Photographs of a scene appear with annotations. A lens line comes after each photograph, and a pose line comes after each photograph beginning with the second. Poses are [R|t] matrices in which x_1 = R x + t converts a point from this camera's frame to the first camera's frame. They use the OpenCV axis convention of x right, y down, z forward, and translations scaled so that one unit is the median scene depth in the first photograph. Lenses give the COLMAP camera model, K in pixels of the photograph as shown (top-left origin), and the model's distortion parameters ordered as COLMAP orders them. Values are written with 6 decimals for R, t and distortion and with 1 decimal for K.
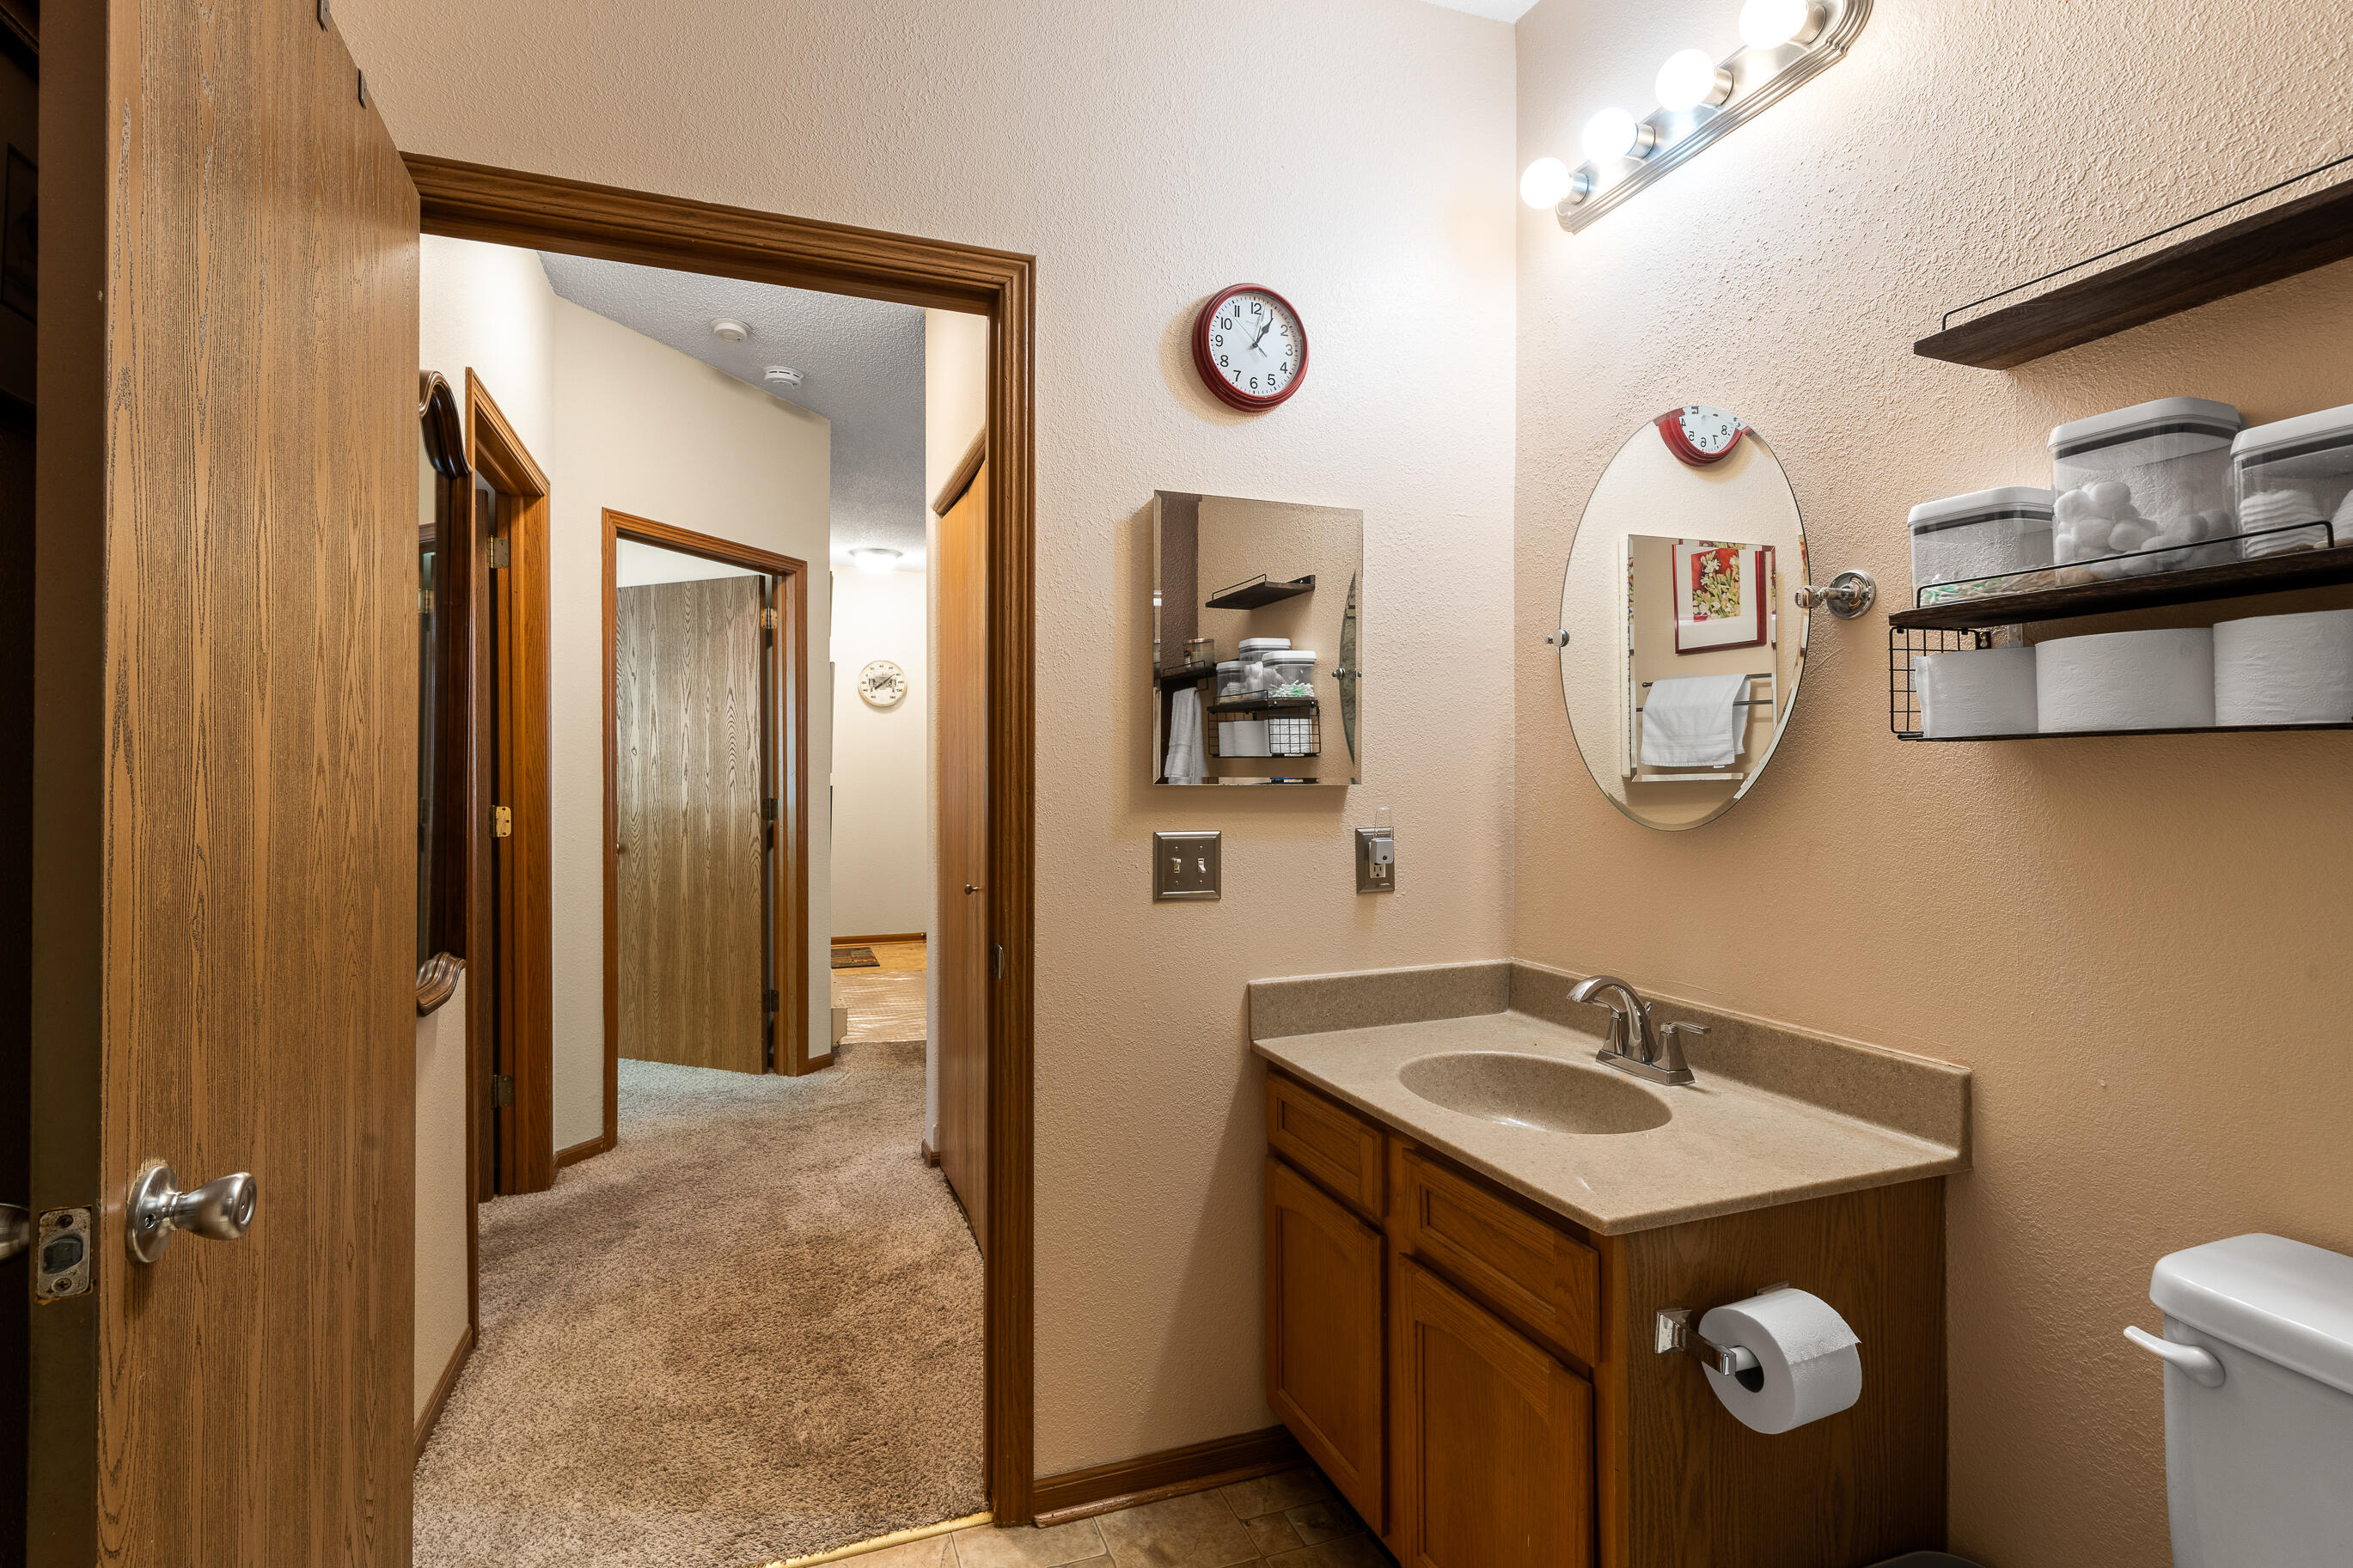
lens RADIAL K [[1046.8, 0, 1176.5], [0, 1046.8, 784.0], [0, 0, 1]] dist [-0.001157, -0.000163]
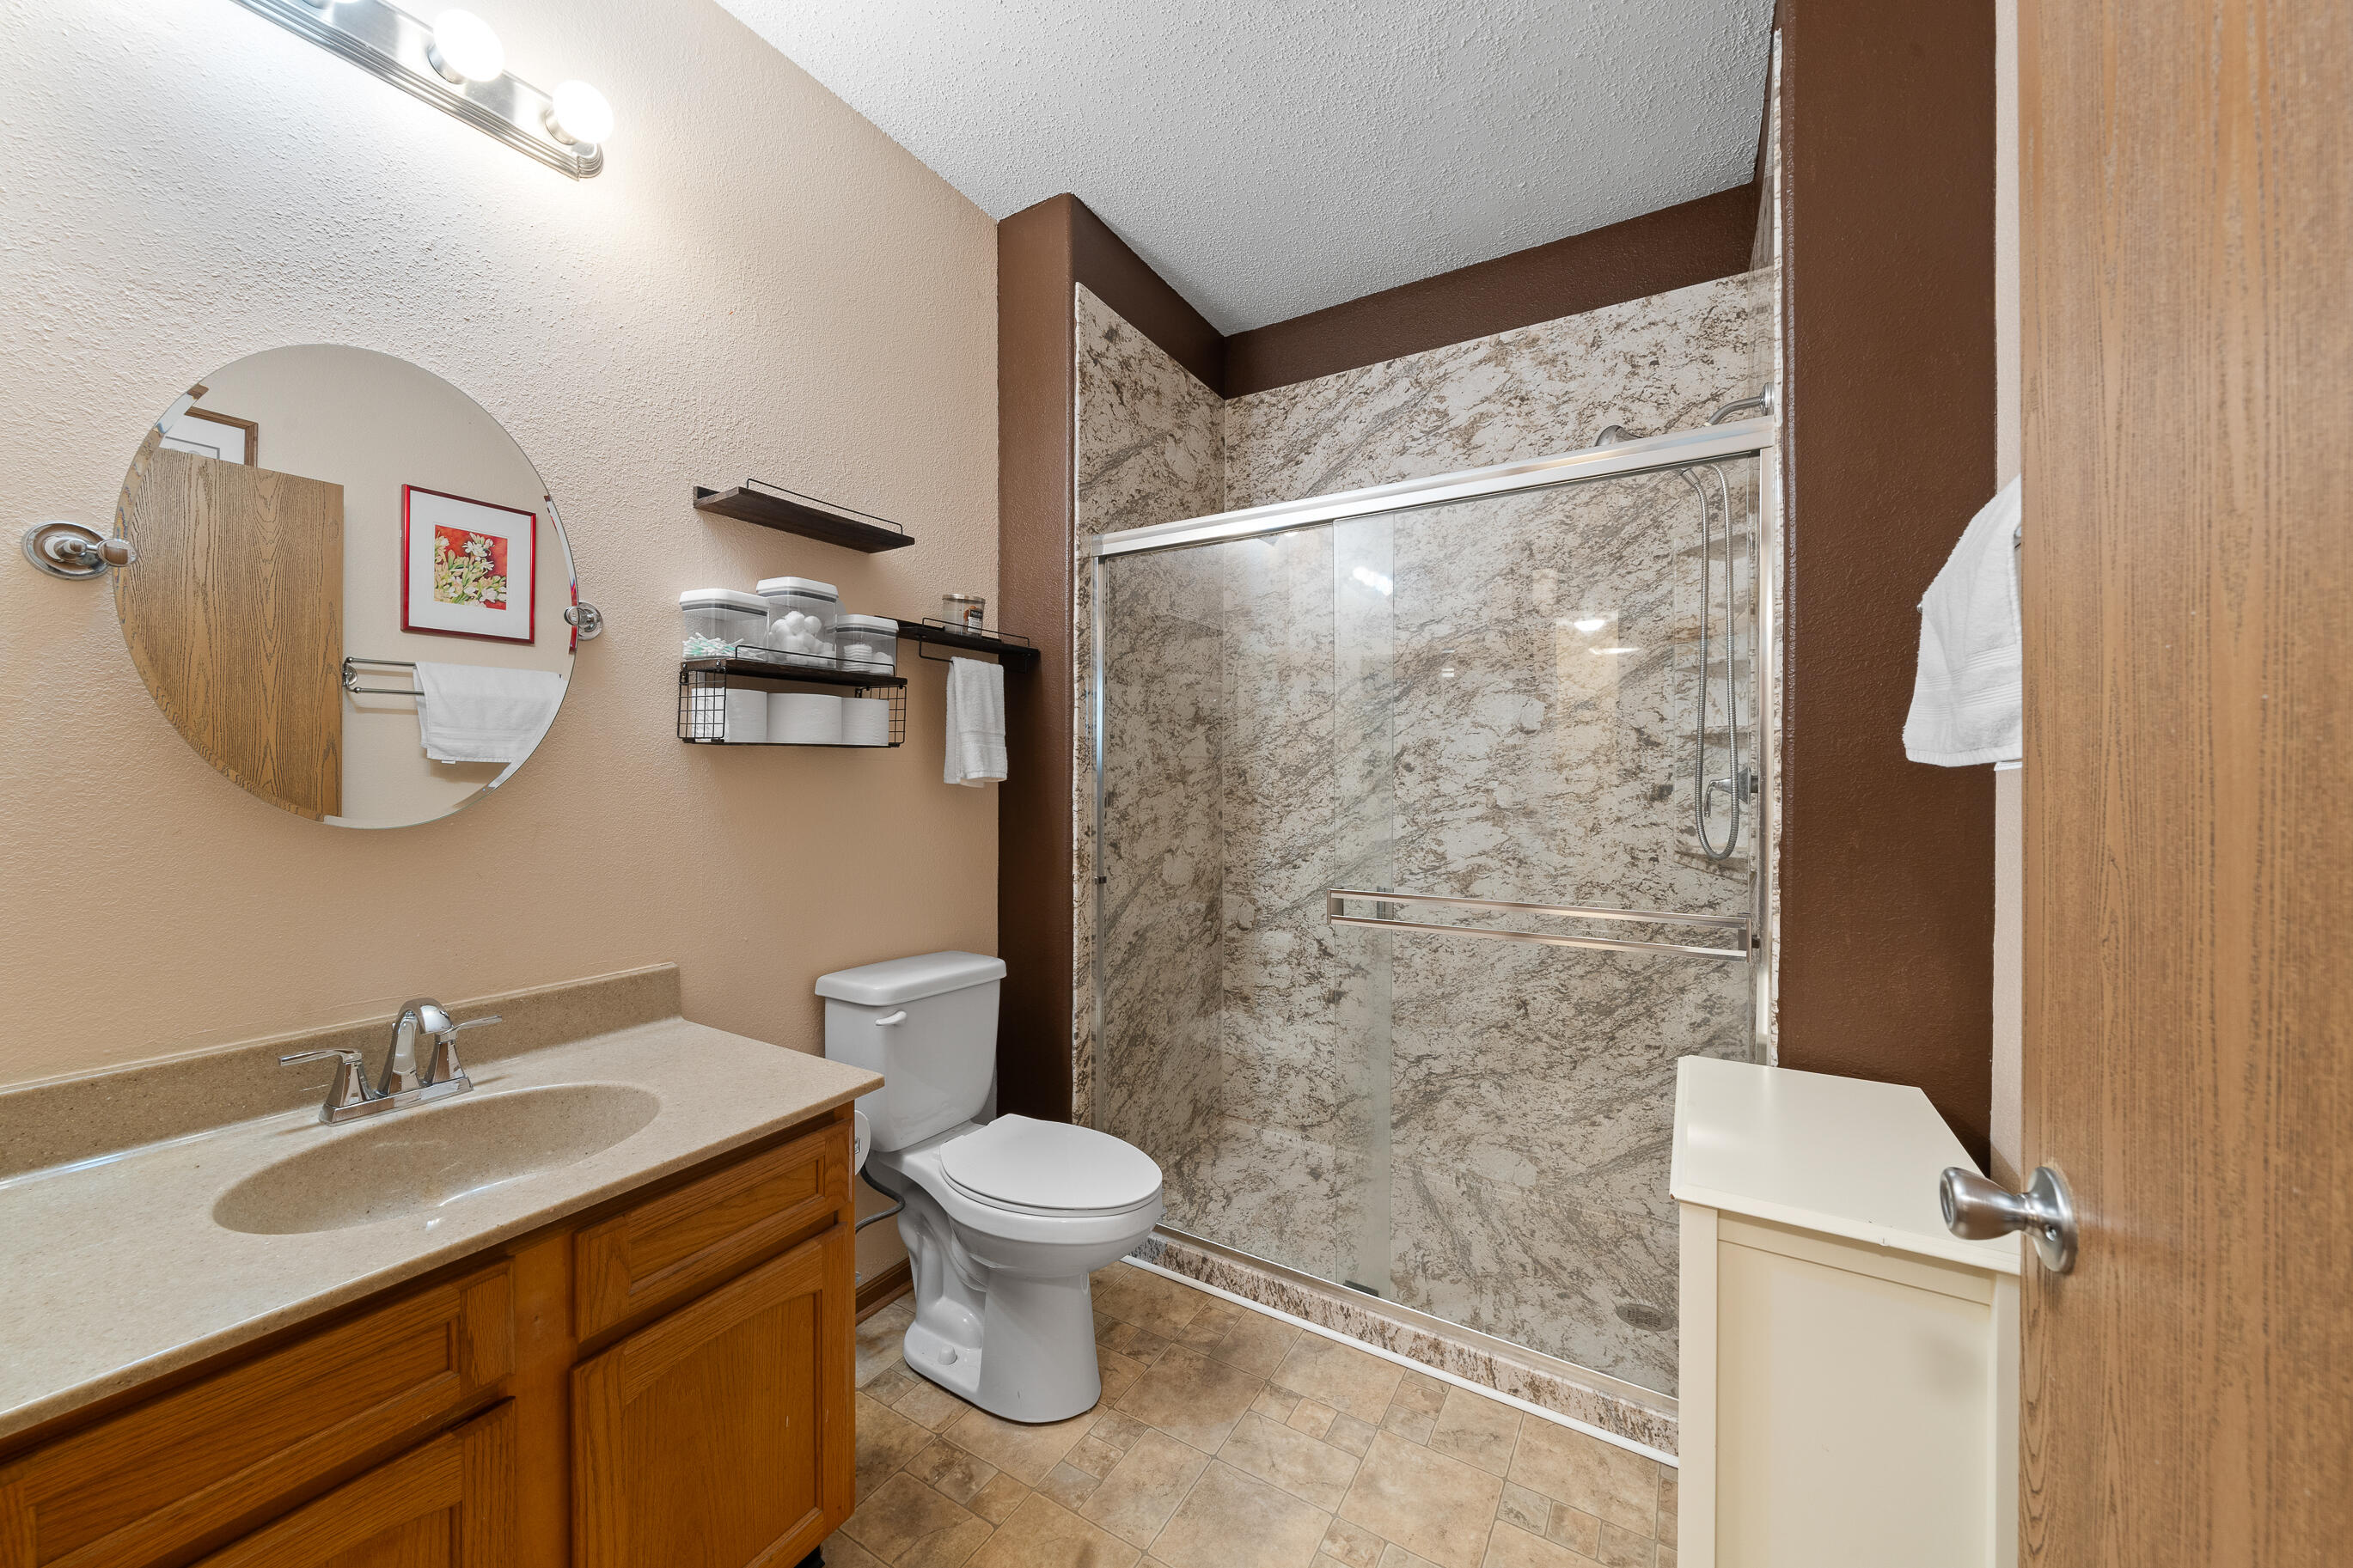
lens RADIAL K [[864.7, 0, 1171.9], [0, 864.7, 769.3], [0, 0, 1]] dist [0.000075, -0.000012]
pose [[-0.593007, -0.000421, 0.805197, -0.628623], [-0.002057, 0.999997, -0.000992, -0.004633], [-0.805195, -0.002244, -0.593006, 1.105147]]
